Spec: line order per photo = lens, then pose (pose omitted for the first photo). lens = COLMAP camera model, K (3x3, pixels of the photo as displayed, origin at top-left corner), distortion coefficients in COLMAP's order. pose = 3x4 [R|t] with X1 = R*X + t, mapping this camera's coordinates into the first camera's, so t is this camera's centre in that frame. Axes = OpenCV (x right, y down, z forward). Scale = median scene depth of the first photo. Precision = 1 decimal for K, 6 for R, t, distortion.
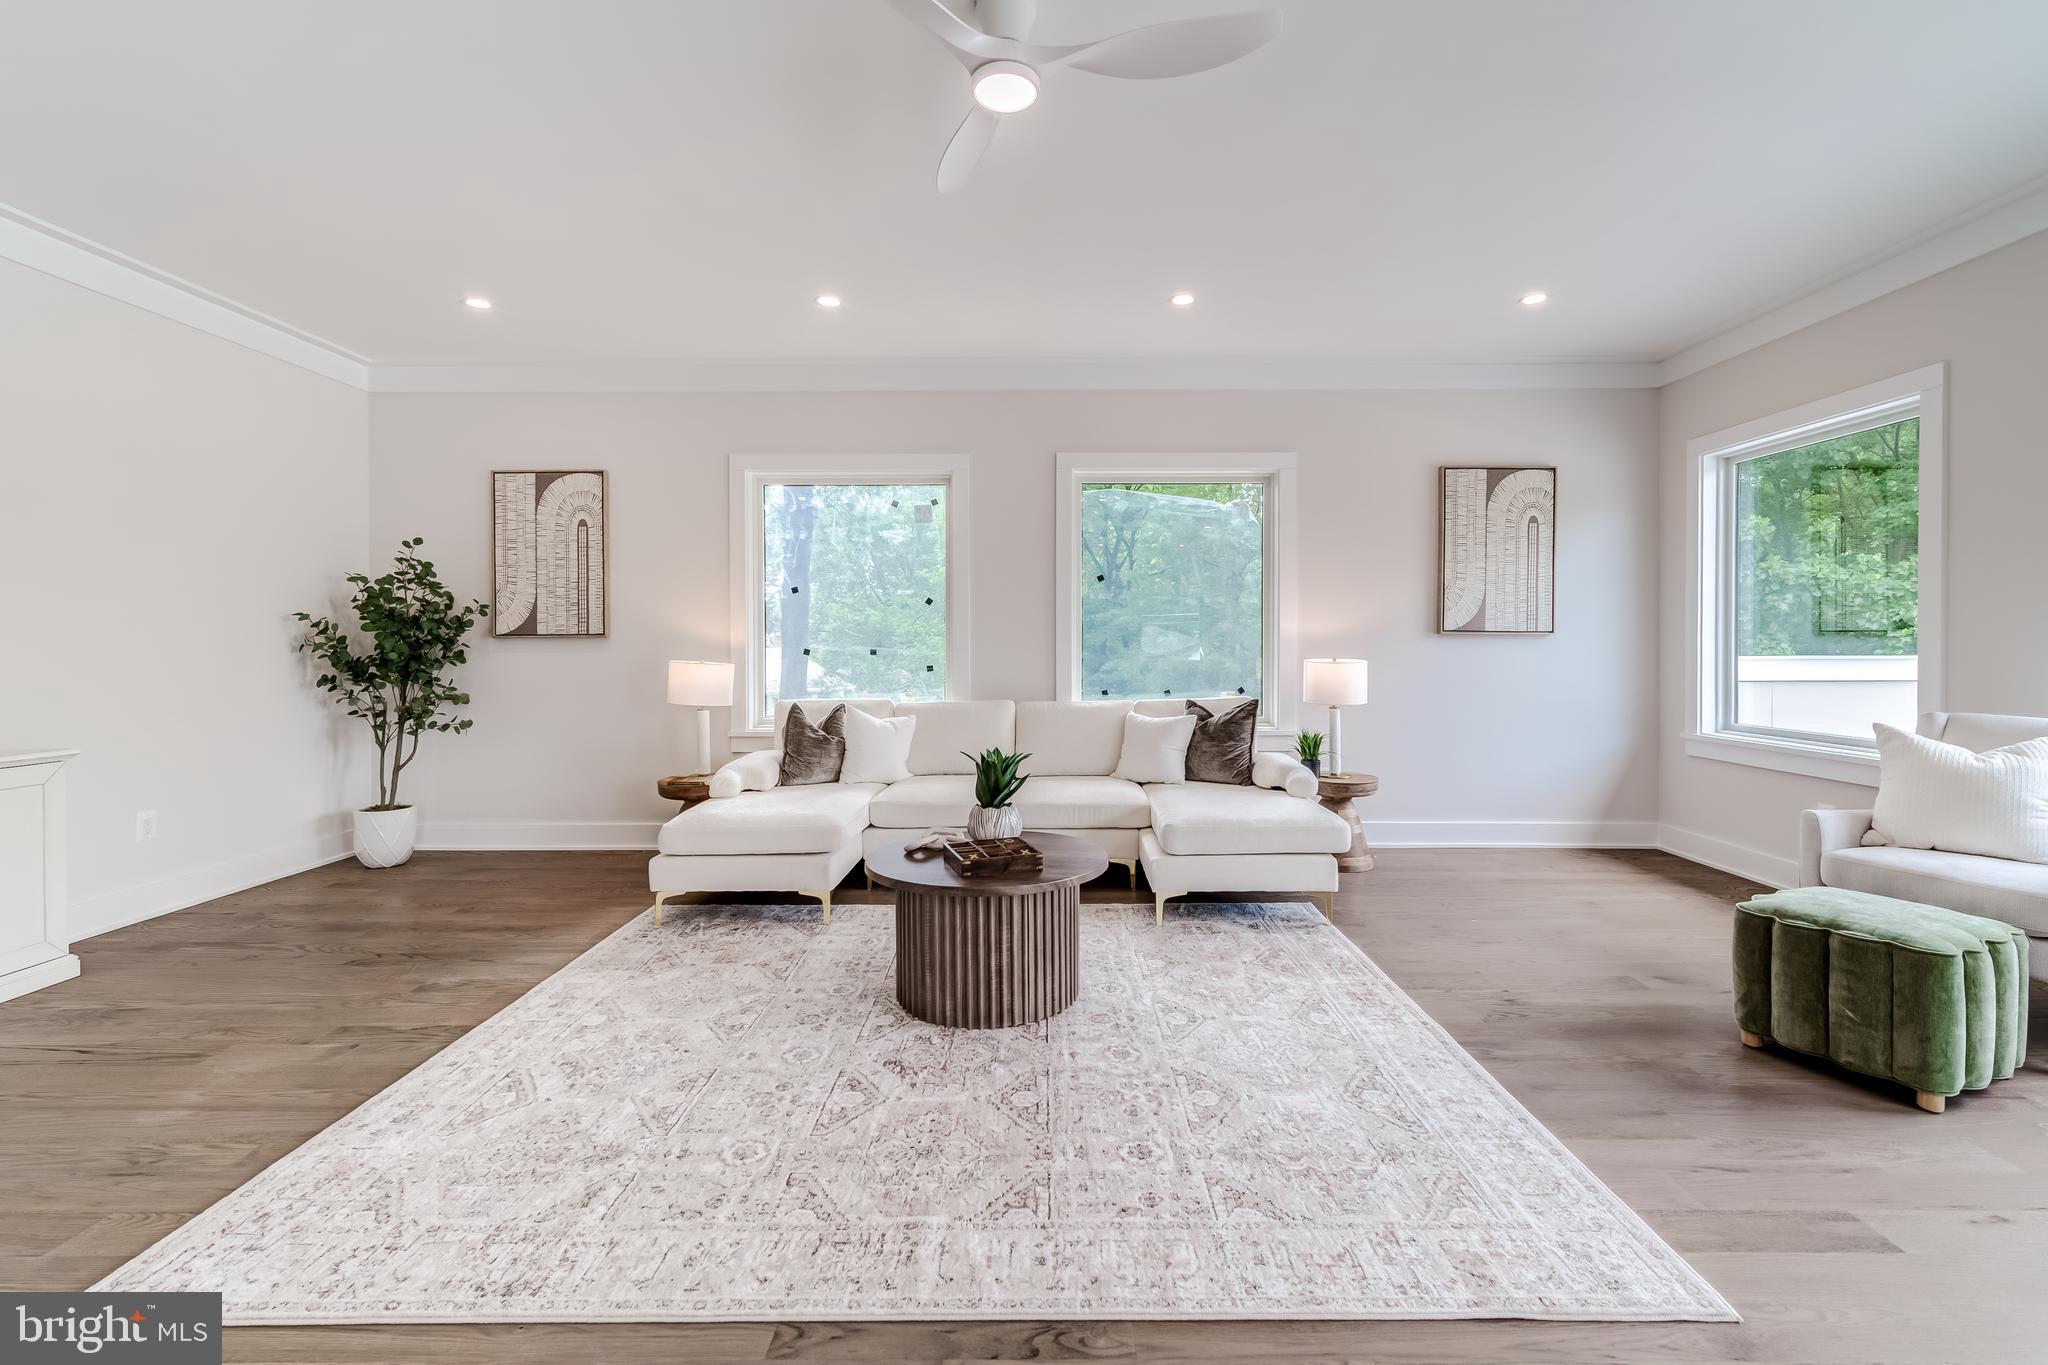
lens RADIAL K [[1554.7, 0, 1021.6], [0, 1554.7, 688.2], [0, 0, 1]] dist [0.001618, 0.006711]
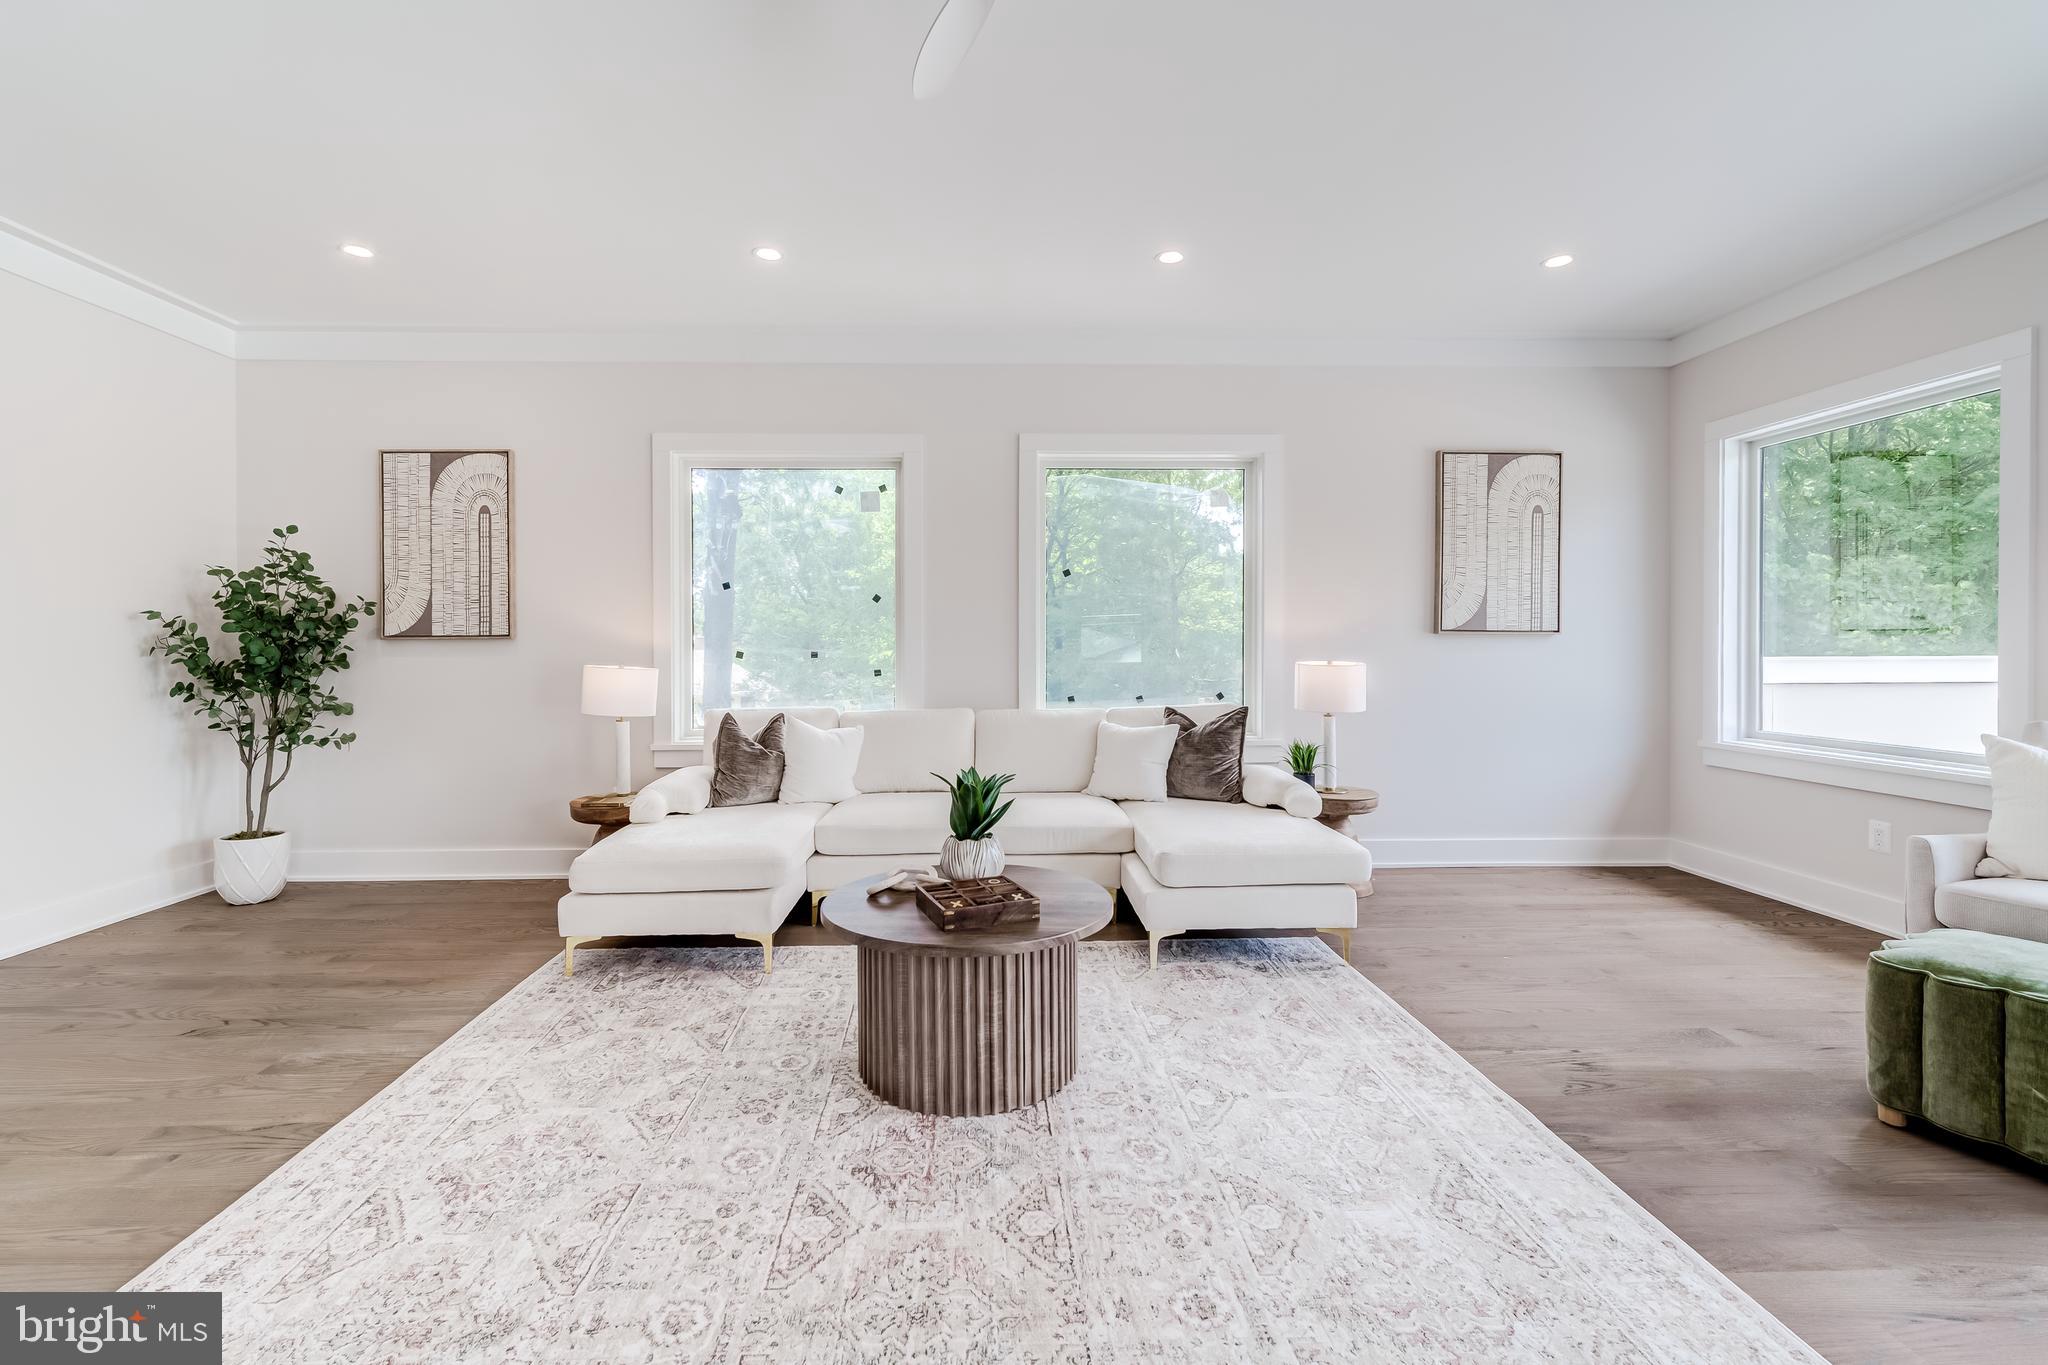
lens RADIAL K [[1554.7, 0, 1029.7], [0, 1554.7, 668.6], [0, 0, 1]] dist [0.001618, 0.006711]
pose [[0.998521, -0.002449, 0.054320, -0.029615], [0.003193, 0.999902, -0.013621, -0.003892], [-0.054281, 0.013775, 0.998431, 0.143346]]
